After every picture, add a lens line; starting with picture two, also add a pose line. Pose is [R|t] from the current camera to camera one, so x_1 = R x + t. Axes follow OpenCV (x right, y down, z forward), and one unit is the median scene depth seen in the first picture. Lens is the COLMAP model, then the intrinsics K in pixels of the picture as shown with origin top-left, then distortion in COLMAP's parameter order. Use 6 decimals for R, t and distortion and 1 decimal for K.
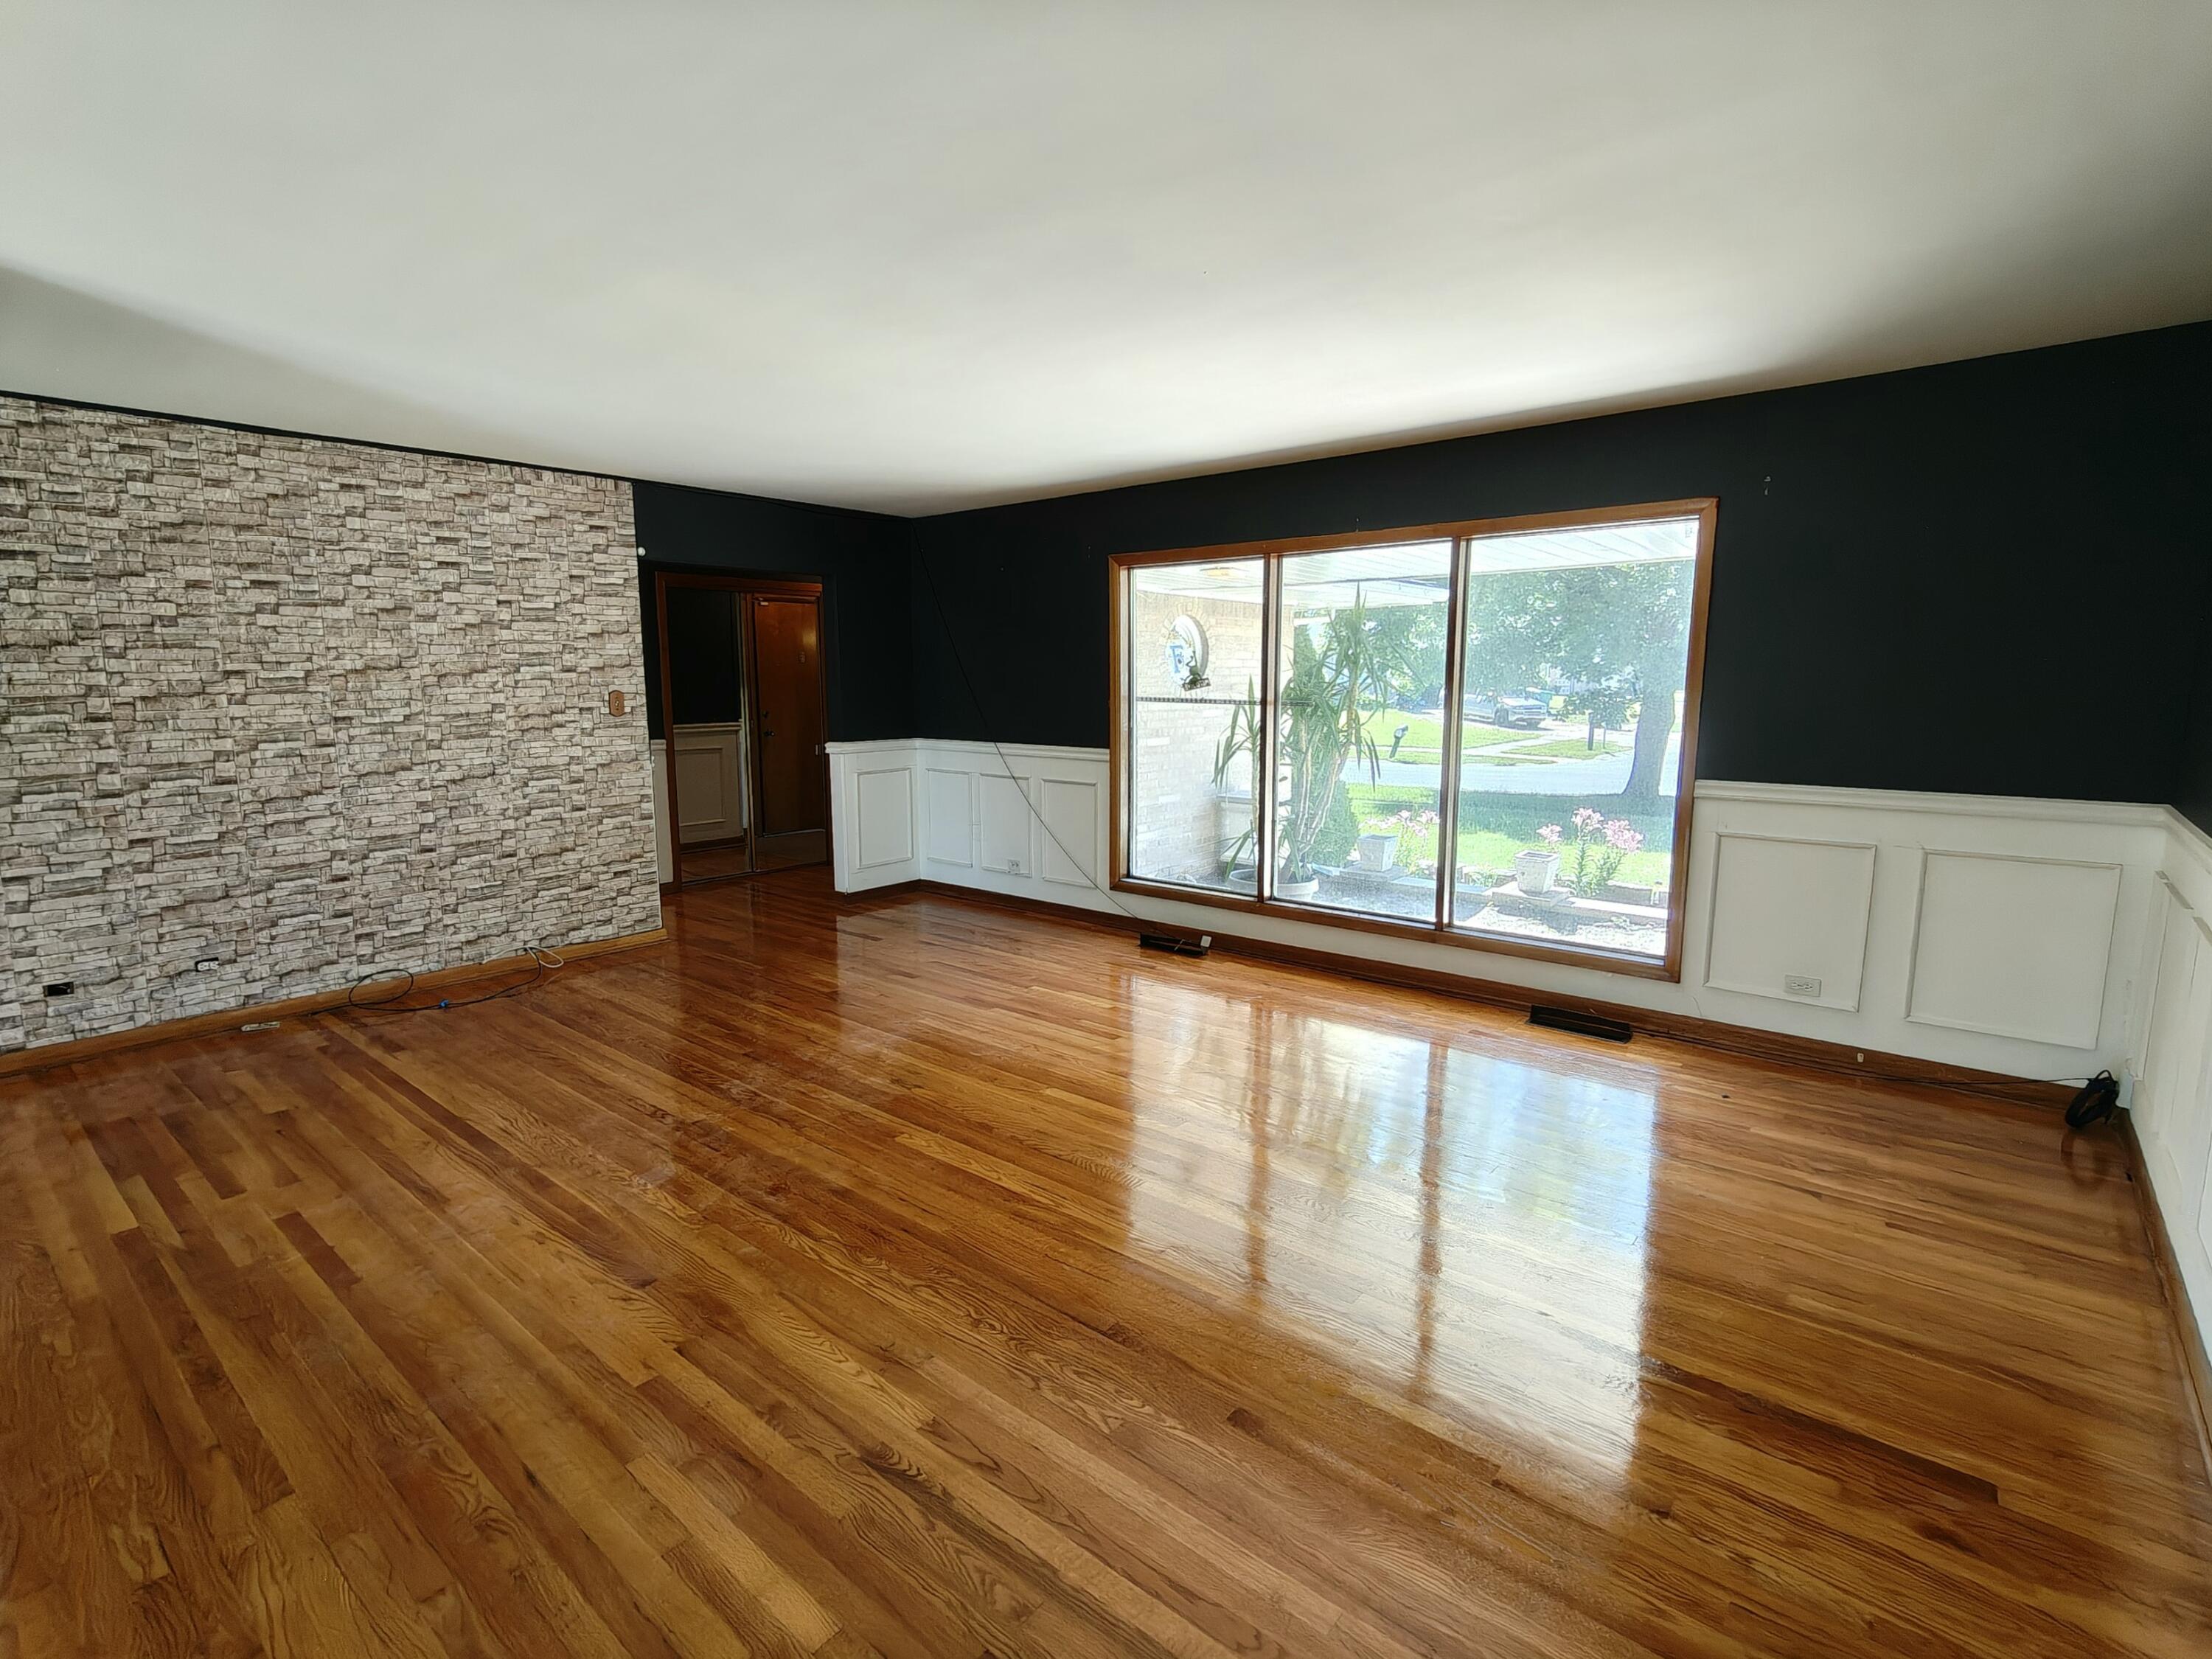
lens RADIAL K [[1050.8, 0, 1103.5], [0, 1050.8, 825.7], [0, 0, 1]] dist [0.004705, 0.001436]
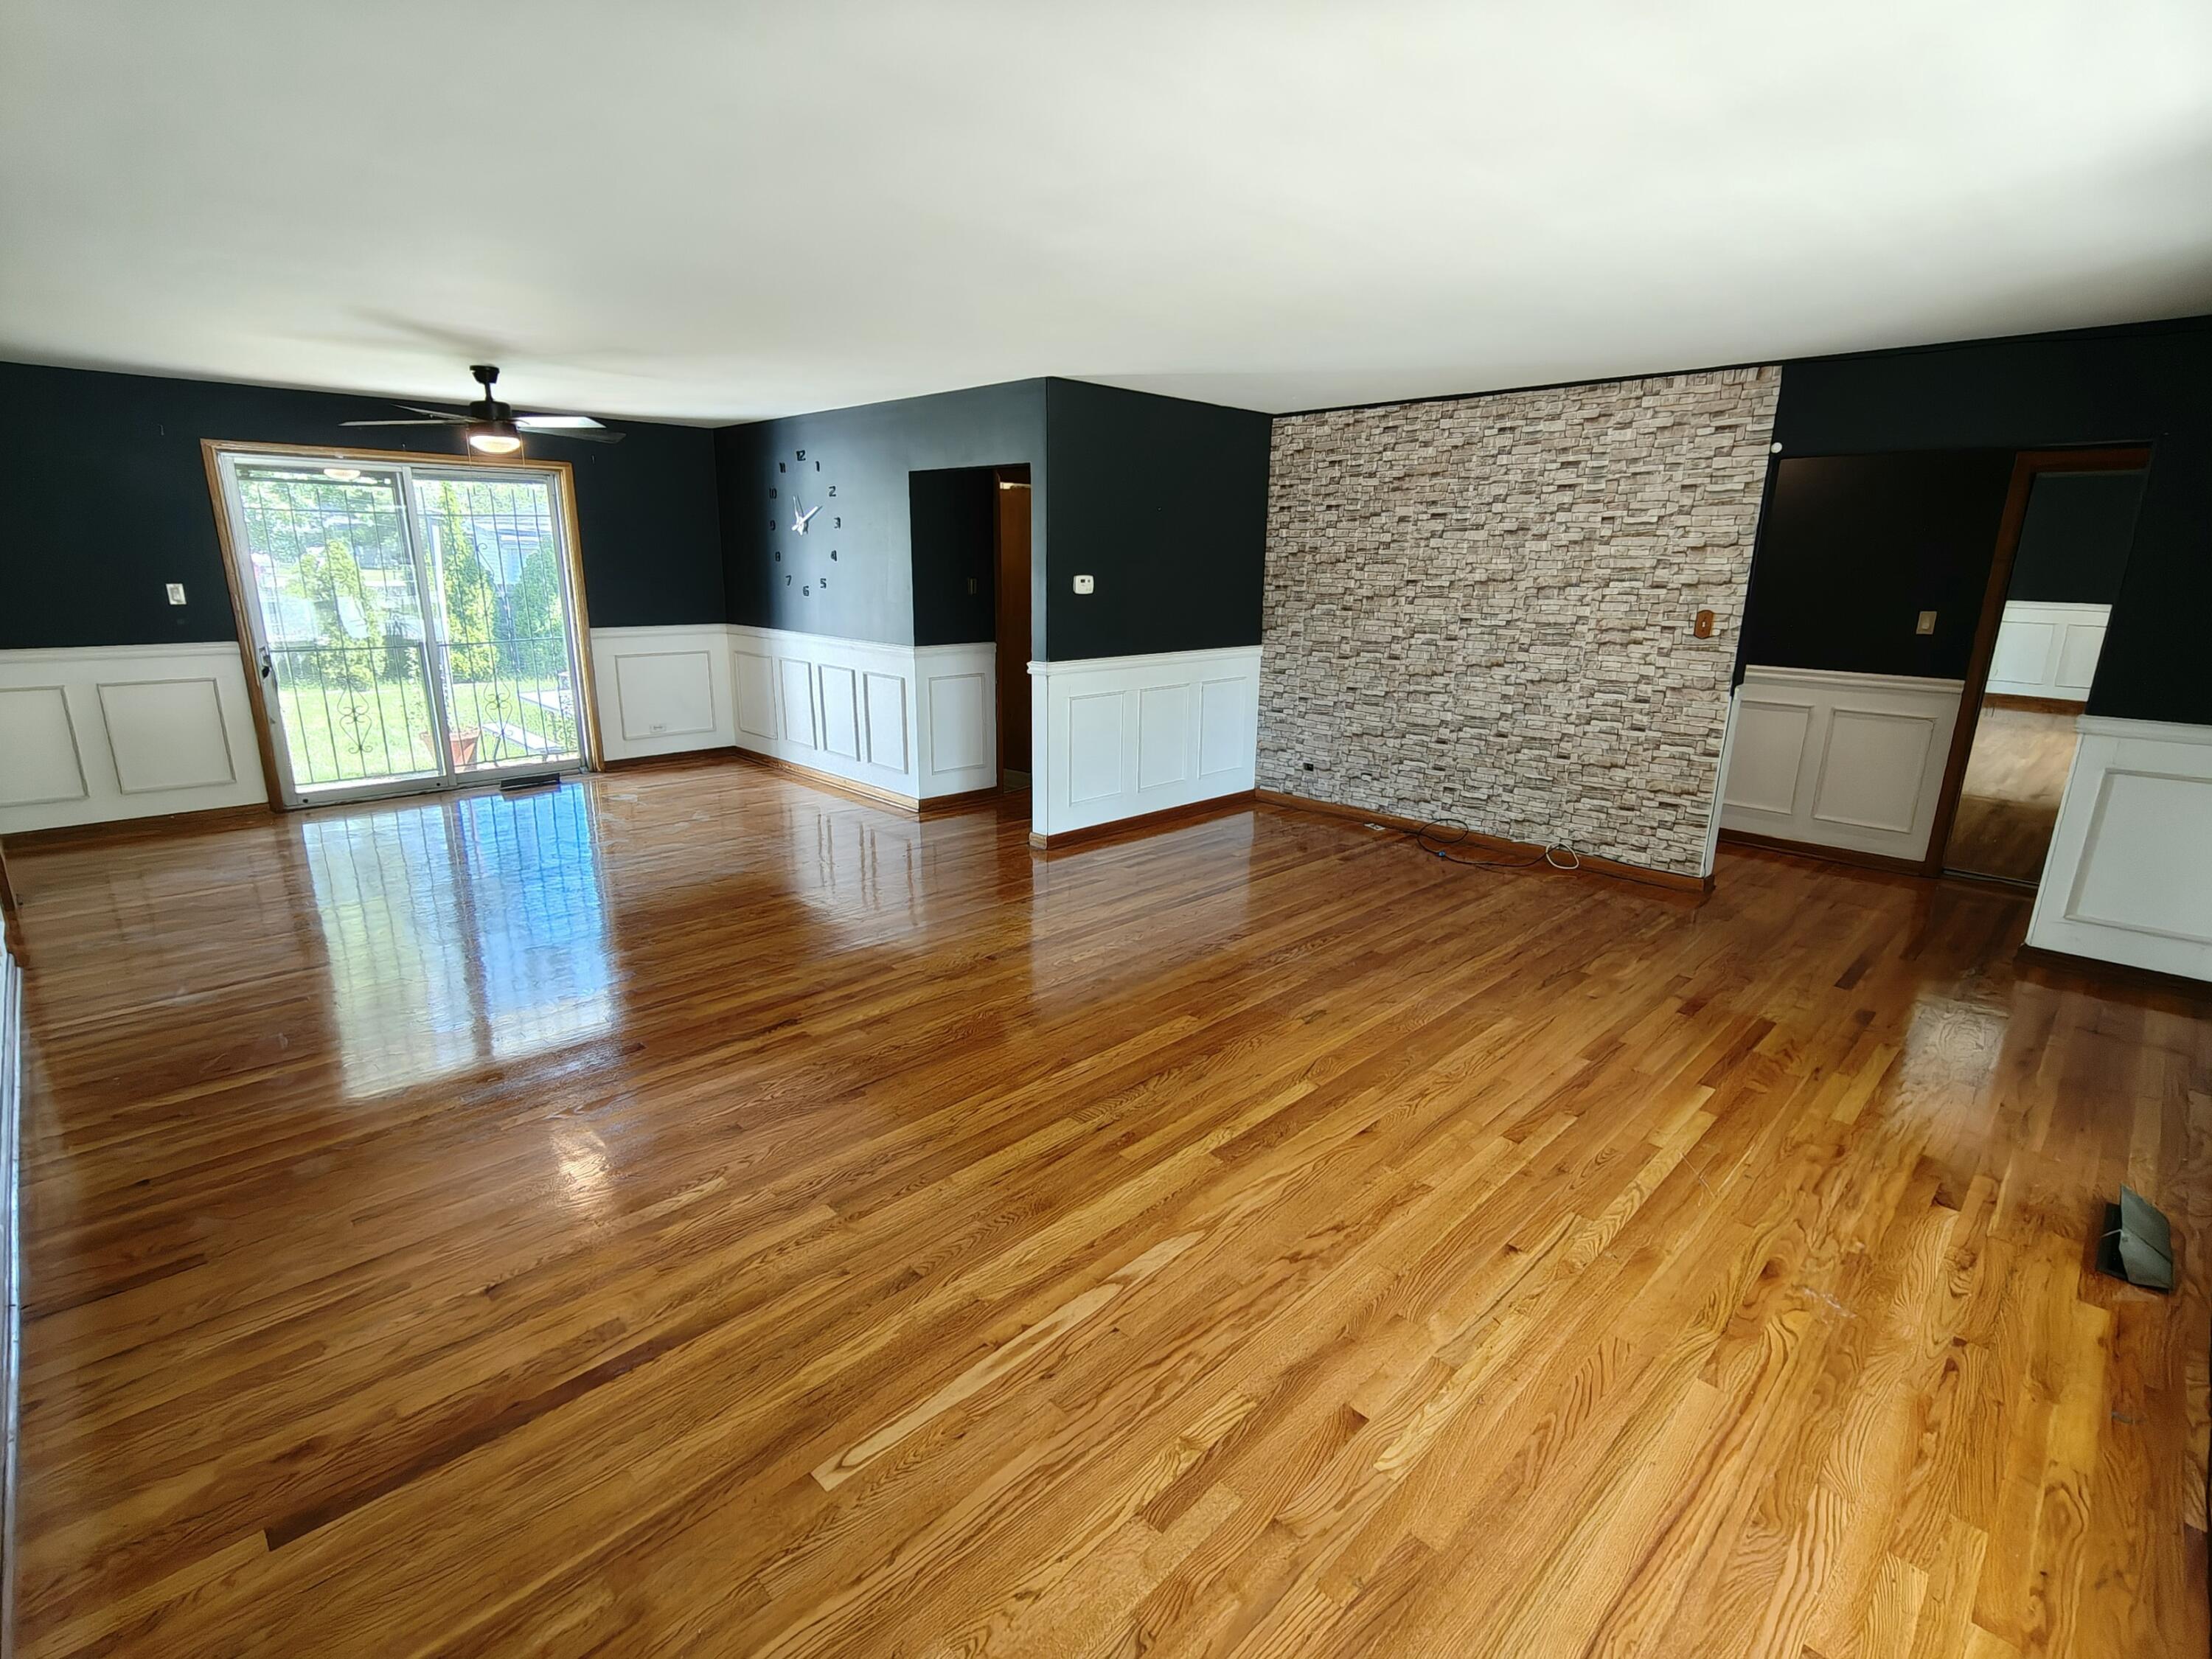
lens RADIAL K [[1050.8, 0, 1103.5], [0, 1050.8, 825.7], [0, 0, 1]] dist [0.004705, 0.001436]
pose [[-0.088767, 0.250896, -0.963935, 0.578321], [-0.156734, 0.952181, 0.262270, -0.122025], [0.983644, 0.174362, -0.045198, 0.630829]]
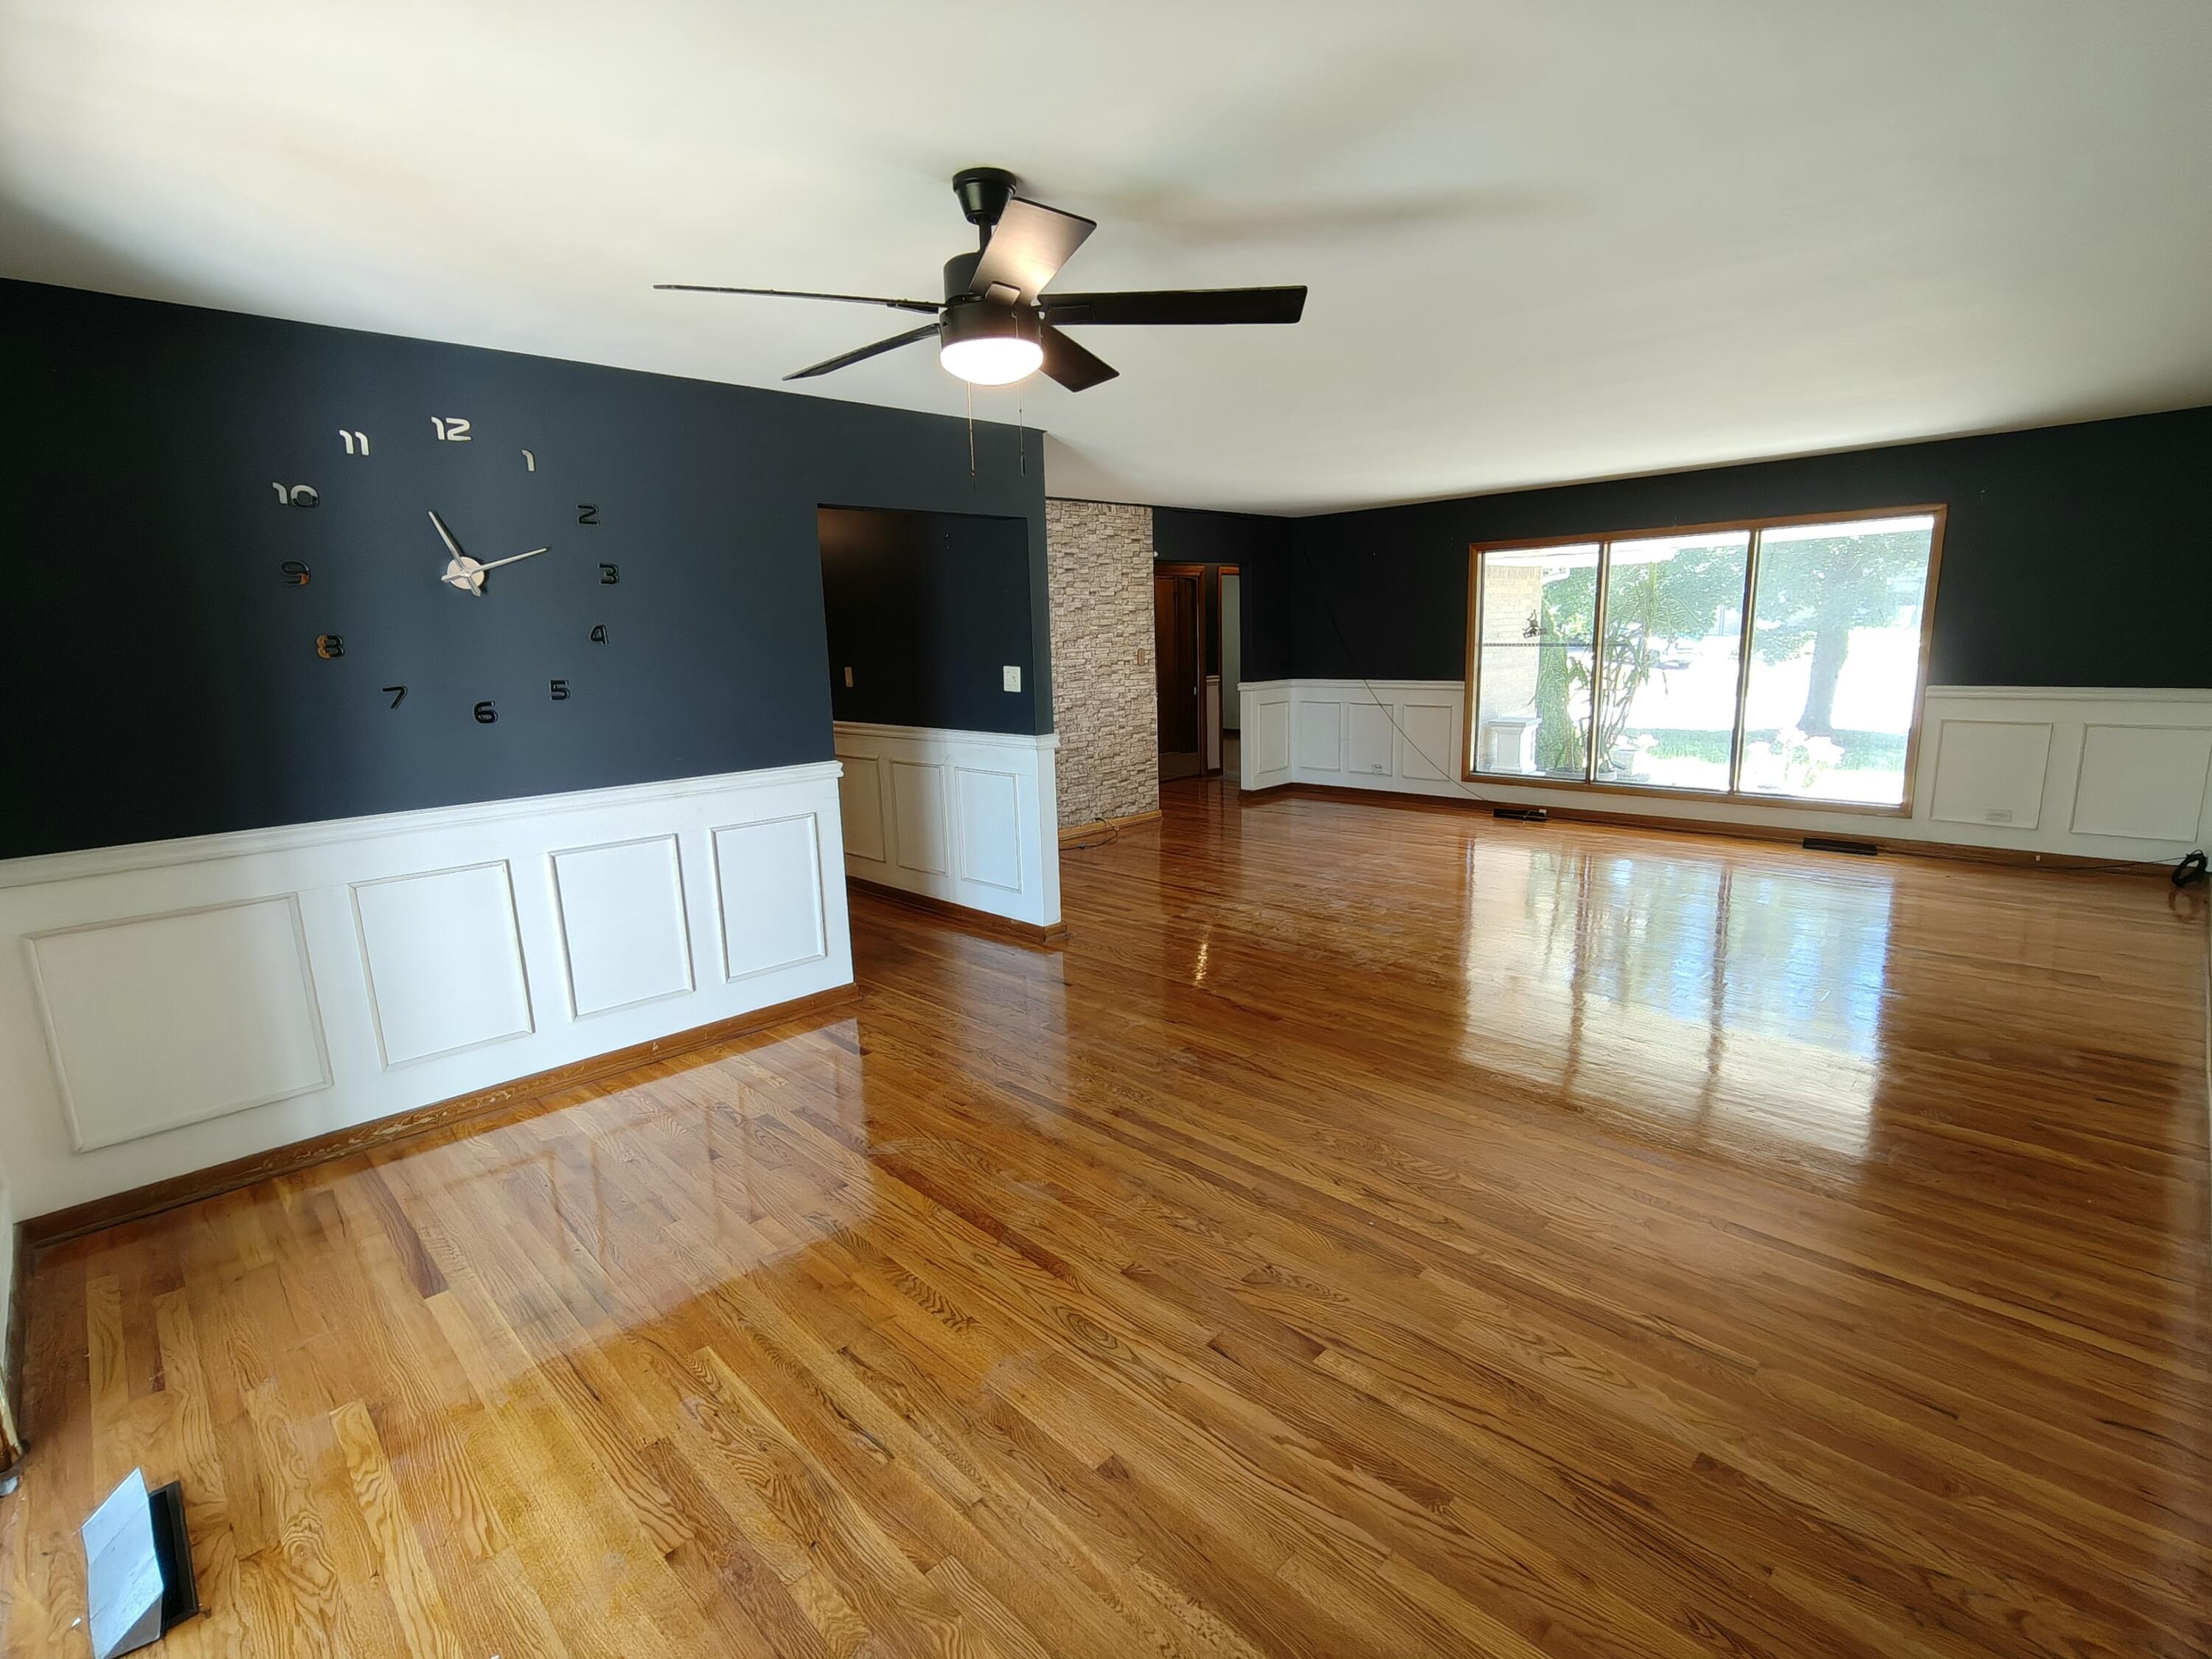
lens RADIAL K [[1031.6, 0, 1106.0], [0, 1031.6, 829.5], [0, 0, 1]] dist [-0.003211, 0.000072]
pose [[0.994349, -0.009060, -0.105774, -0.406543], [0.014083, 0.998803, 0.046842, 0.067680], [0.105223, -0.048067, 0.993286, -0.542774]]
